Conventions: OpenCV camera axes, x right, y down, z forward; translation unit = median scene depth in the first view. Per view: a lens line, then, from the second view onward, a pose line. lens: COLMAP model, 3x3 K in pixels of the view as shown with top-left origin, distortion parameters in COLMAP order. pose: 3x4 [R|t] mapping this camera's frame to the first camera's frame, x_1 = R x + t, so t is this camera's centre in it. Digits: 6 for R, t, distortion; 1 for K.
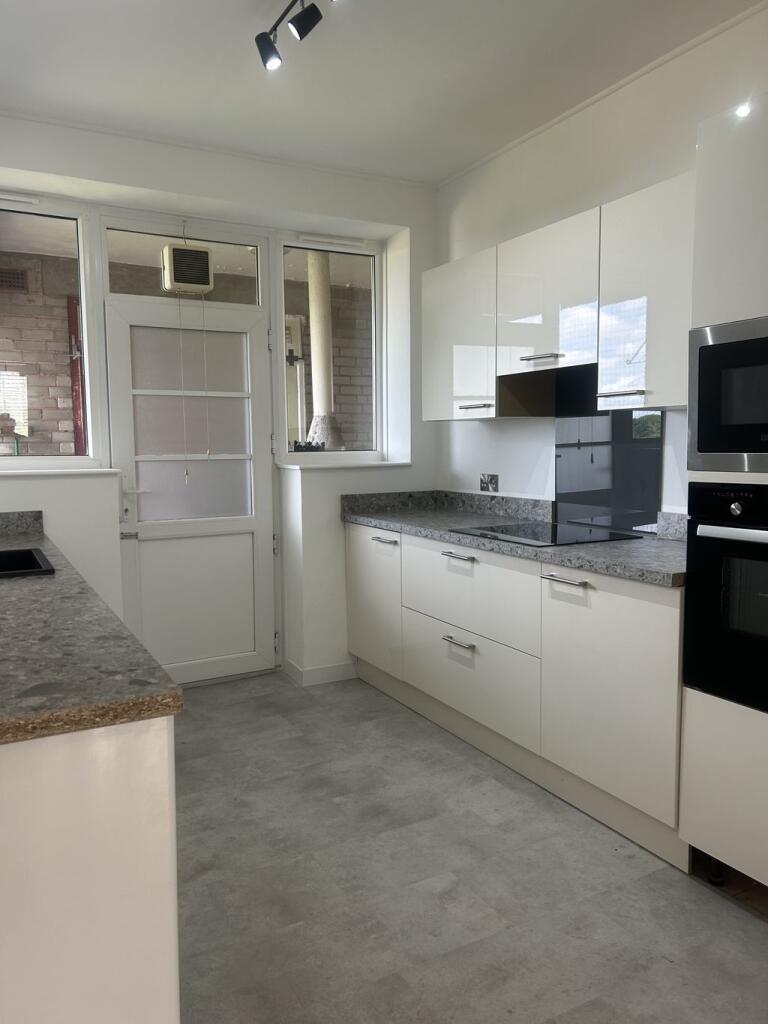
lens RADIAL K [[770.2, 0, 388.6], [0, 770.2, 514.5], [0, 0, 1]] dist [0.074524, -0.096863]
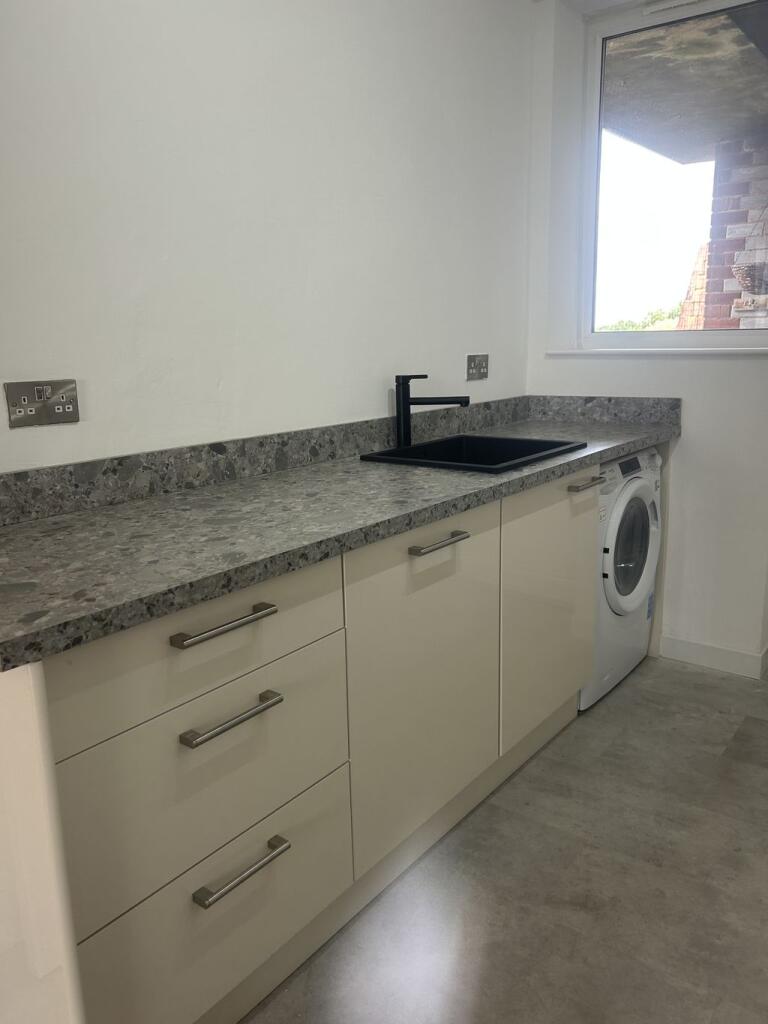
lens RADIAL K [[770.2, 0, 388.6], [0, 770.2, 514.5], [0, 0, 1]] dist [0.074524, -0.096863]
pose [[0.393012, 0.201182, -0.897255, 0.485758], [-0.063717, 0.979385, 0.191688, -0.056158], [0.917323, -0.018165, 0.397729, 0.974624]]
